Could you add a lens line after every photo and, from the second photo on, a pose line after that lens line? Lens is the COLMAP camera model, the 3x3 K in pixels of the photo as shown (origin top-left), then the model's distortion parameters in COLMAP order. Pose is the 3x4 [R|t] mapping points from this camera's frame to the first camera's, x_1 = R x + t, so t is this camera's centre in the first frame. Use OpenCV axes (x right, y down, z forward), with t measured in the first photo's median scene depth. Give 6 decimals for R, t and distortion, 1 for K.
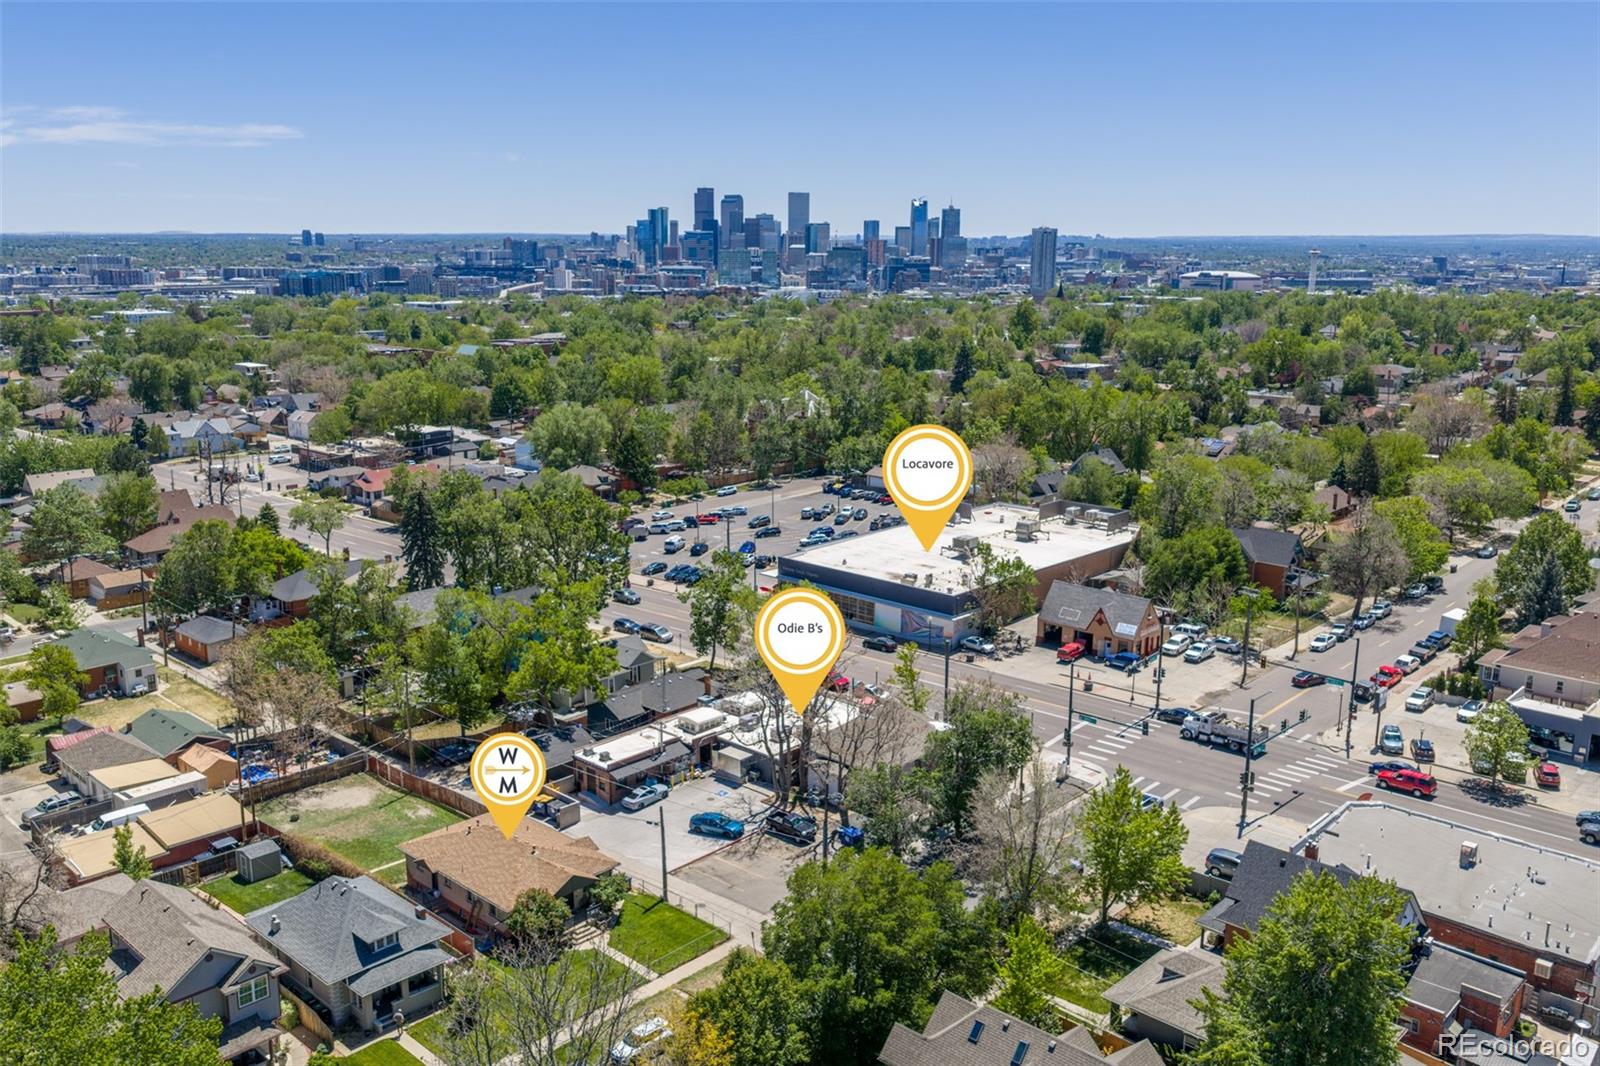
lens RADIAL K [[1308.4, 0, 800.8], [0, 1308.4, 556.6], [0, 0, 1]] dist [0.010262, -0.008854]
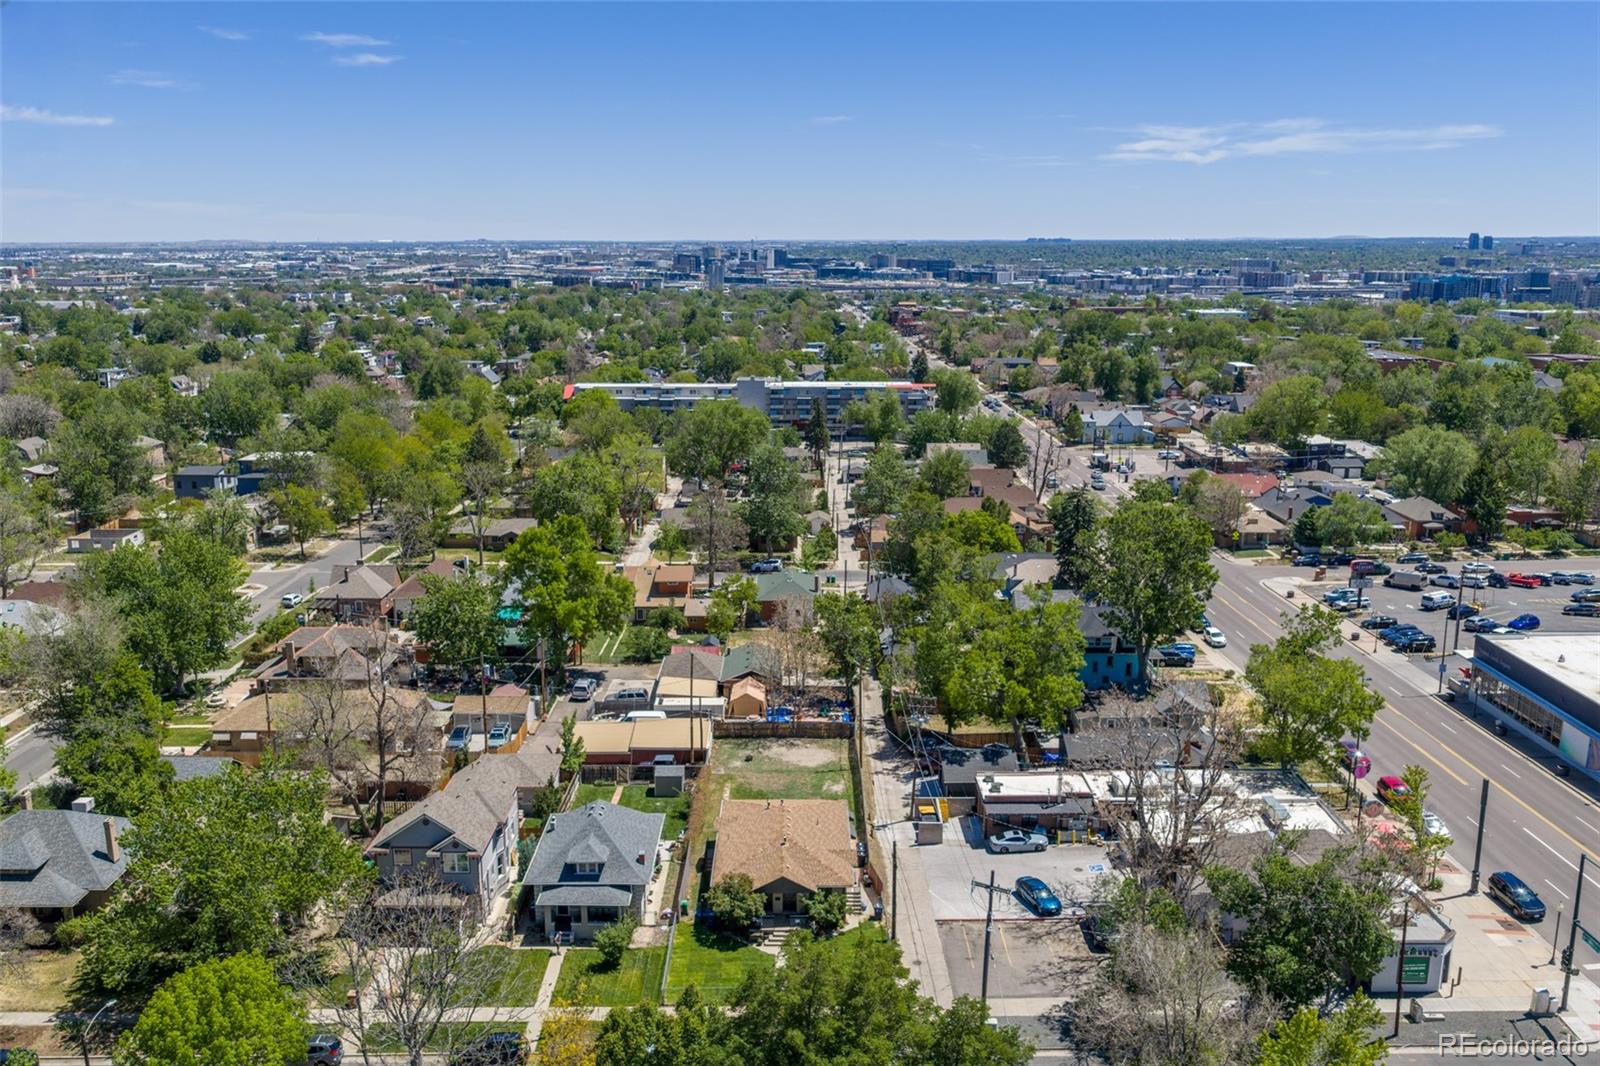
lens RADIAL K [[1308.4, 0, 800.8], [0, 1308.4, 556.6], [0, 0, 1]] dist [0.010262, -0.008854]
pose [[0.687623, 0.163870, -0.707334, 0.350828], [-0.166025, 0.983874, 0.066538, -0.042604], [0.706831, 0.071682, 0.703741, 0.218609]]
